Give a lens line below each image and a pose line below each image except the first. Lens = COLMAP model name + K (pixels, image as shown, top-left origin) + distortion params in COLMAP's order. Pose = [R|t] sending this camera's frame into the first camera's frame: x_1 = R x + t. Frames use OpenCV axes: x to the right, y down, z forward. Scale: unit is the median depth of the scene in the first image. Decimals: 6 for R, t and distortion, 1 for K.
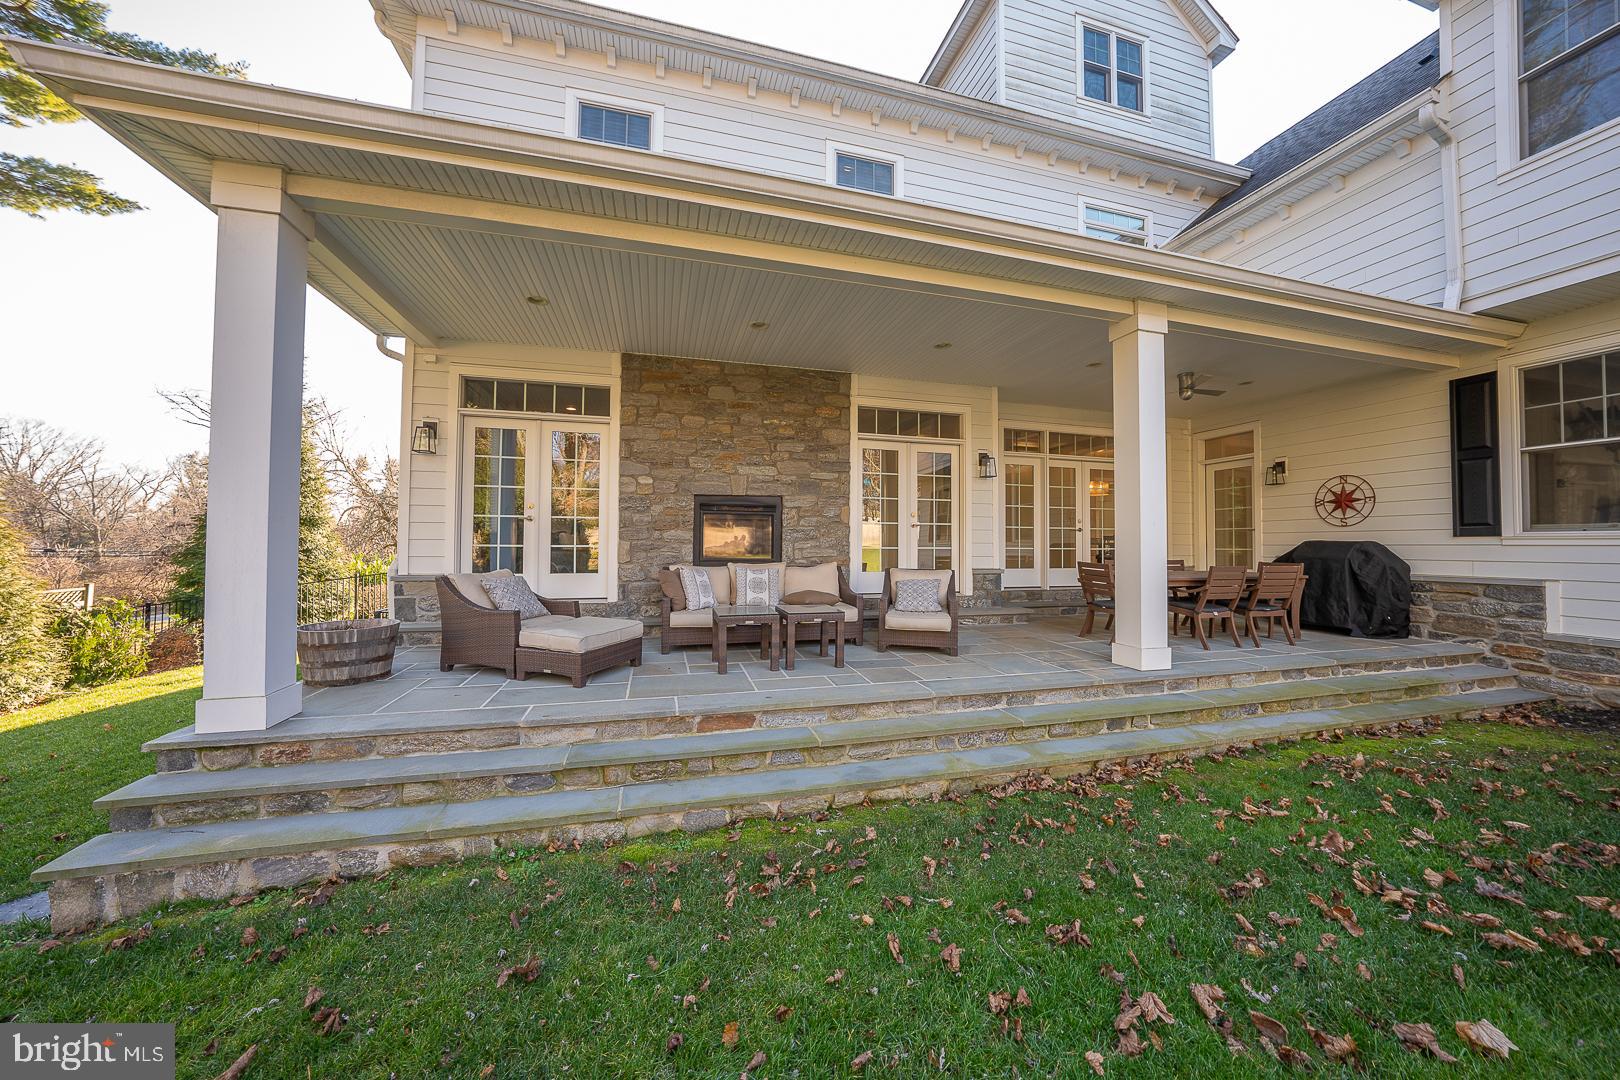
lens RADIAL K [[558.1, 0, 810.3], [0, 558.1, 537.8], [0, 0, 1]] dist [-0.023133, 0.002553]
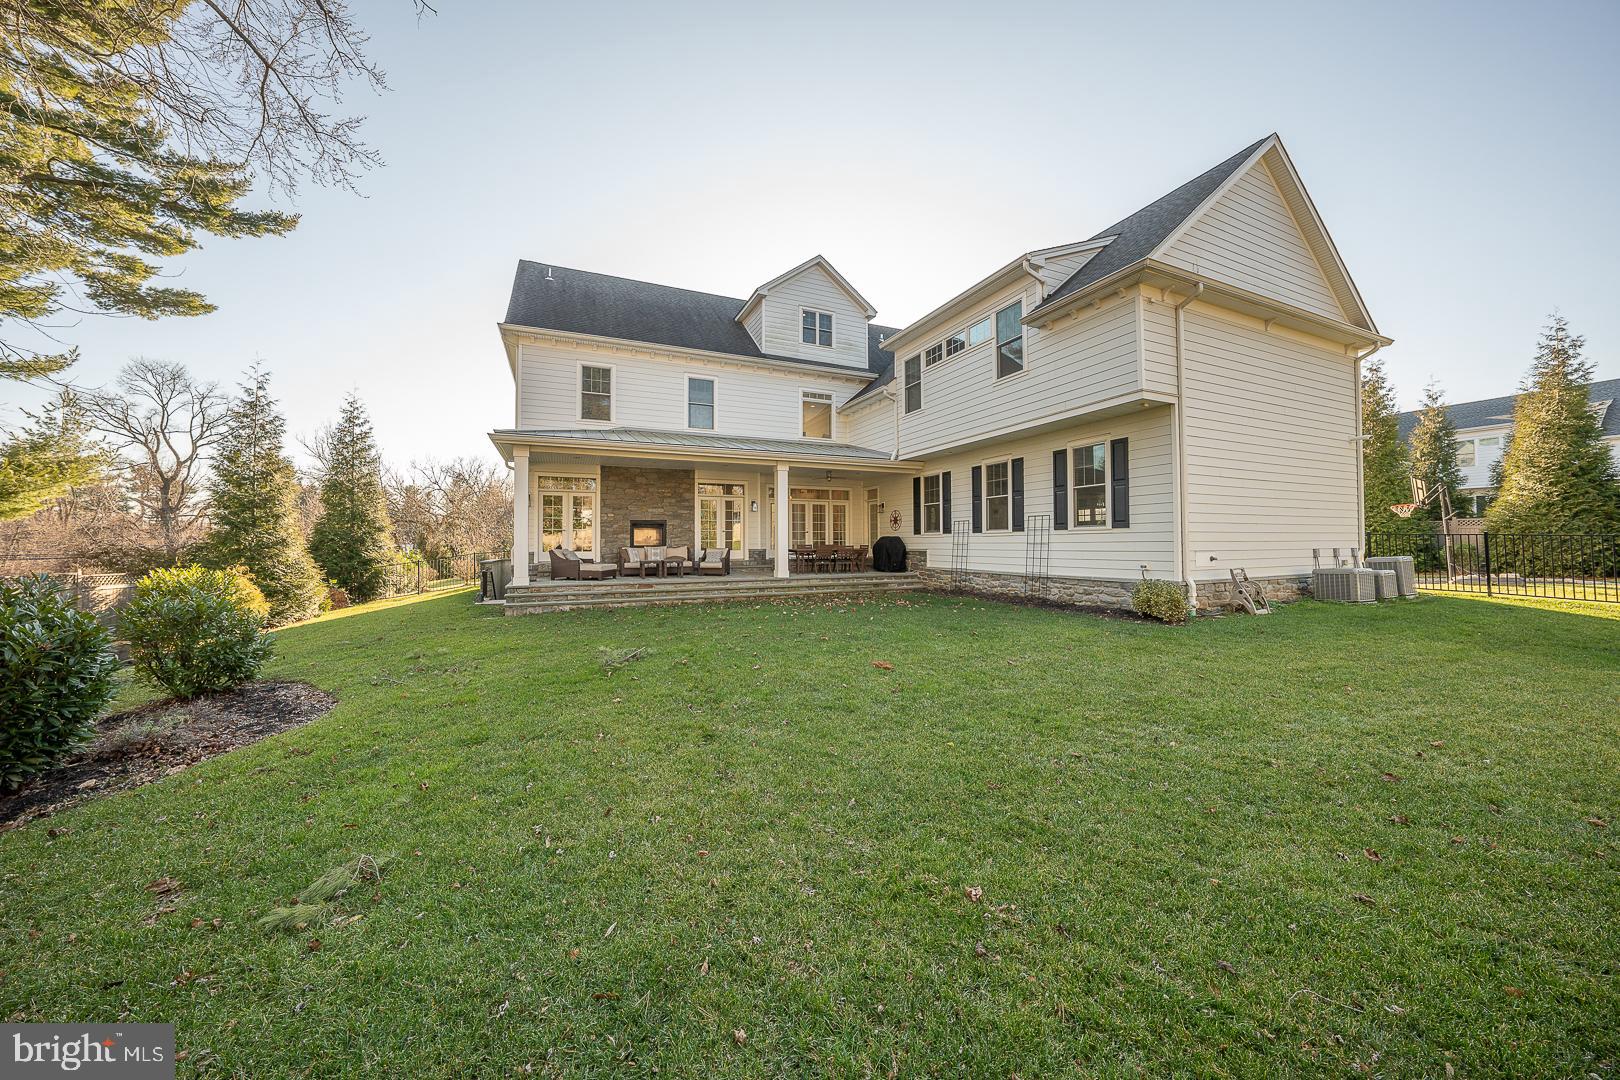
lens RADIAL K [[558.1, 0, 819.6], [0, 558.1, 544.6], [0, 0, 1]] dist [-0.023133, 0.002553]
pose [[0.986987, -0.009900, 0.160495, 0.244358], [0.006648, 0.999762, 0.020786, -0.013210], [-0.160663, -0.019449, 0.986818, -1.712918]]
